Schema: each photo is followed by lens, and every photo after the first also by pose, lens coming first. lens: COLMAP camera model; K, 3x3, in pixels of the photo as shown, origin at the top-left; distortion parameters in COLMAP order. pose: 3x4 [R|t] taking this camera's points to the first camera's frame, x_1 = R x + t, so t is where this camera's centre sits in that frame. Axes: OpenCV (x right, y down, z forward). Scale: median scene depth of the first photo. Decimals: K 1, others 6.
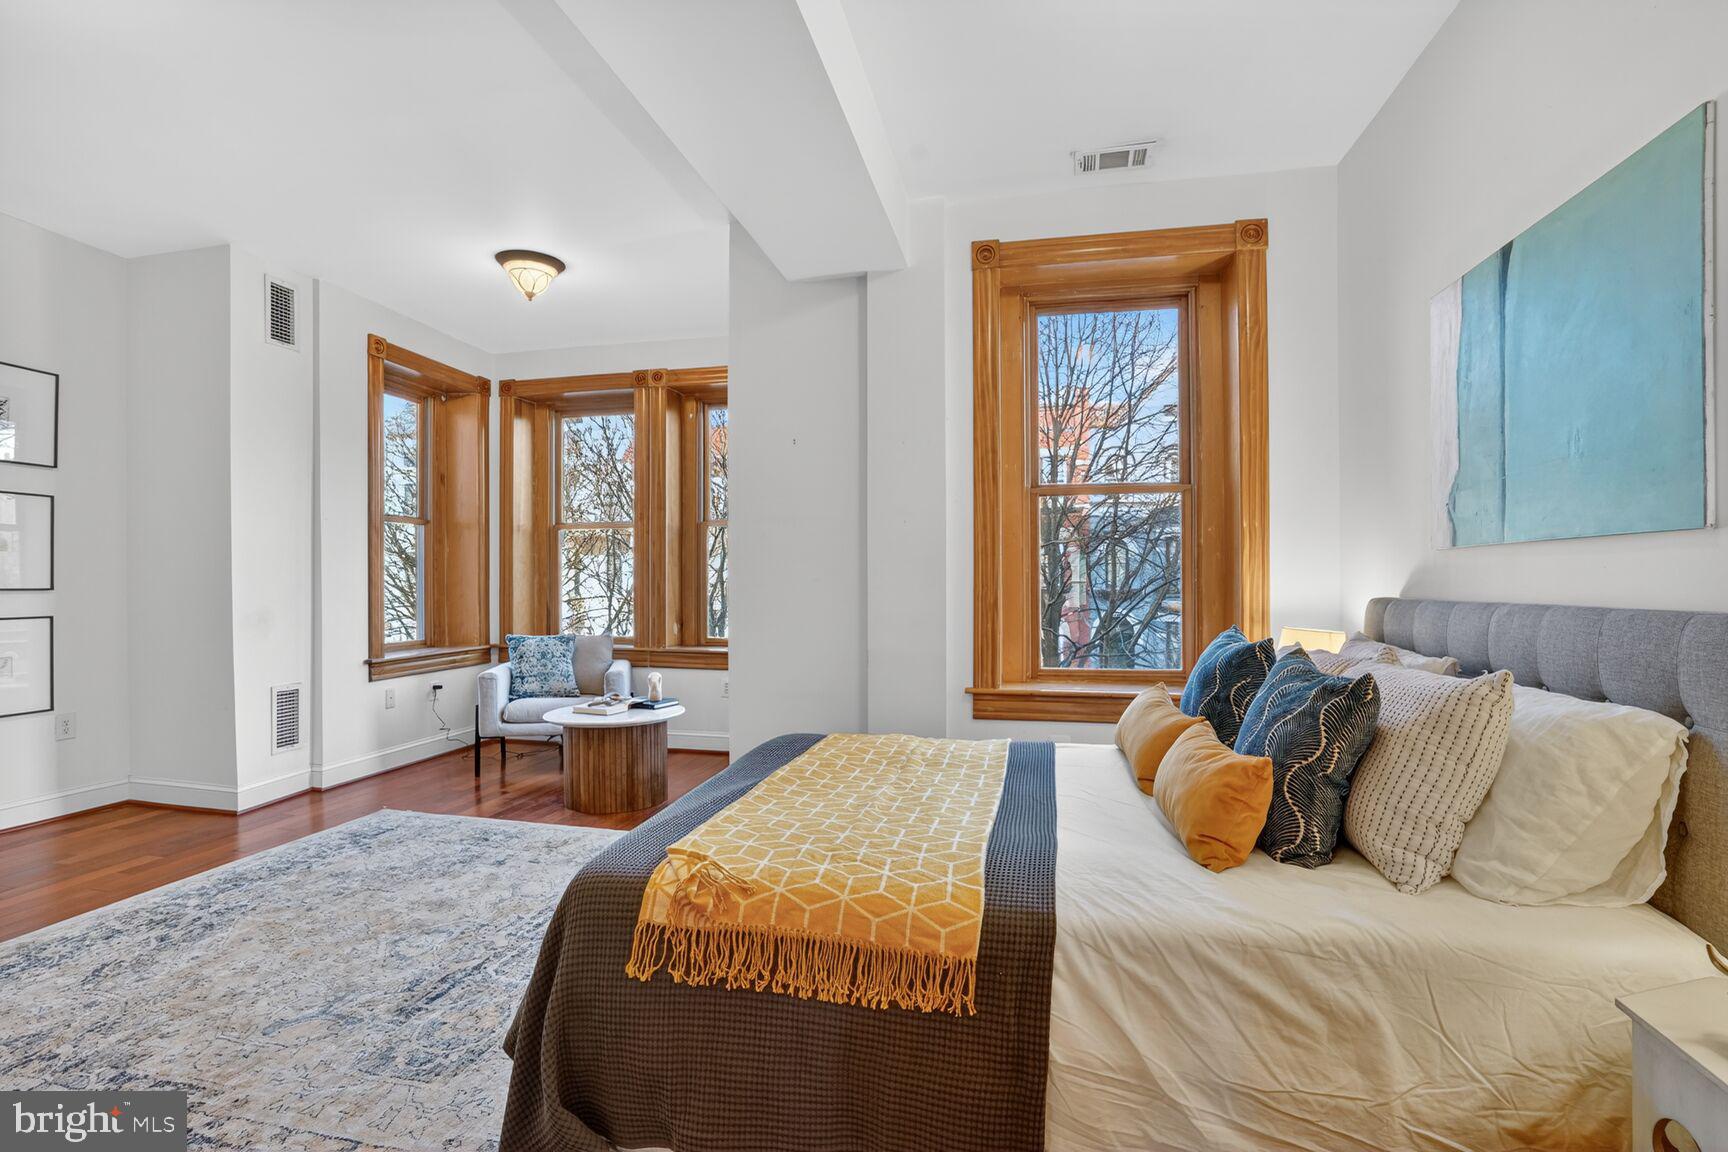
lens RADIAL K [[814.5, 0, 856.6], [0, 814.5, 587.5], [0, 0, 1]] dist [-0.062534, 0.029518]
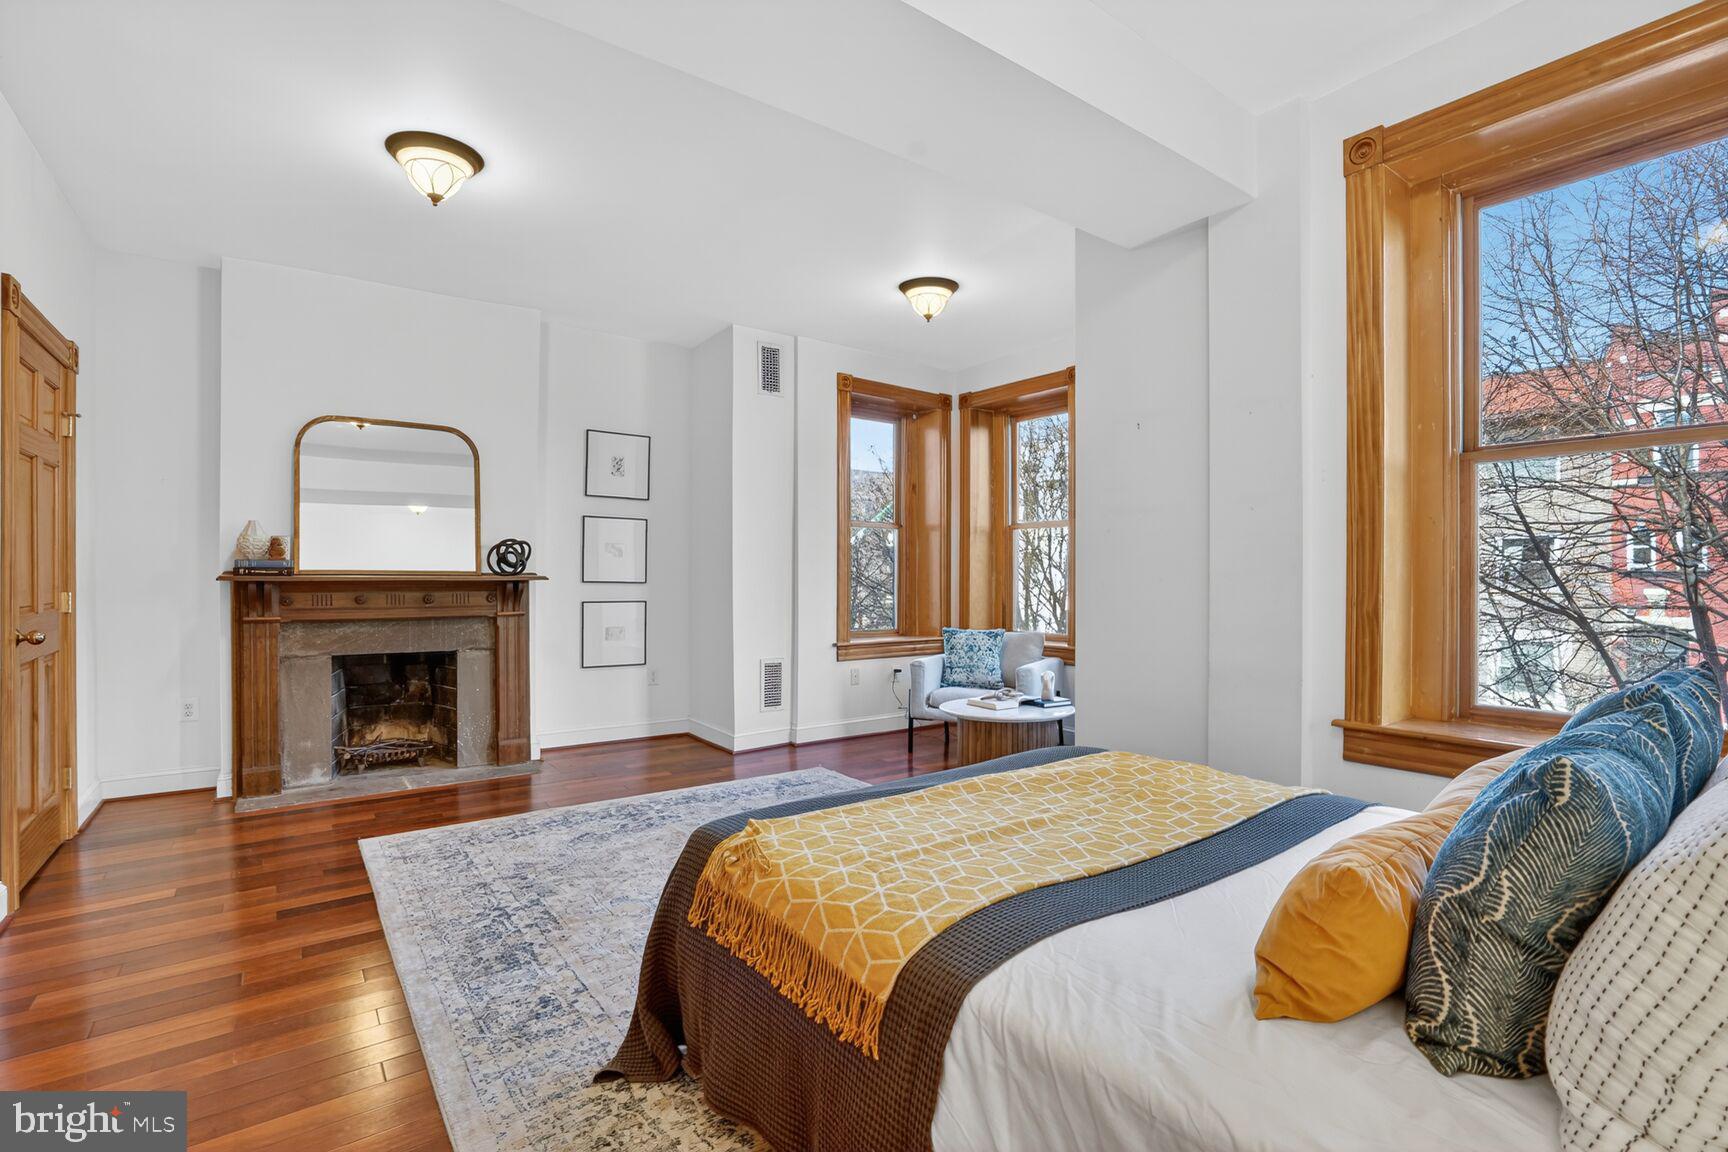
lens RADIAL K [[814.5, 0, 856.6], [0, 814.5, 587.5], [0, 0, 1]] dist [-0.062534, 0.029518]
pose [[0.750408, 0.012357, -0.660859, 0.263375], [-0.010830, 0.999921, 0.006399, -0.002100], [0.660886, 0.002355, 0.750483, 0.114328]]
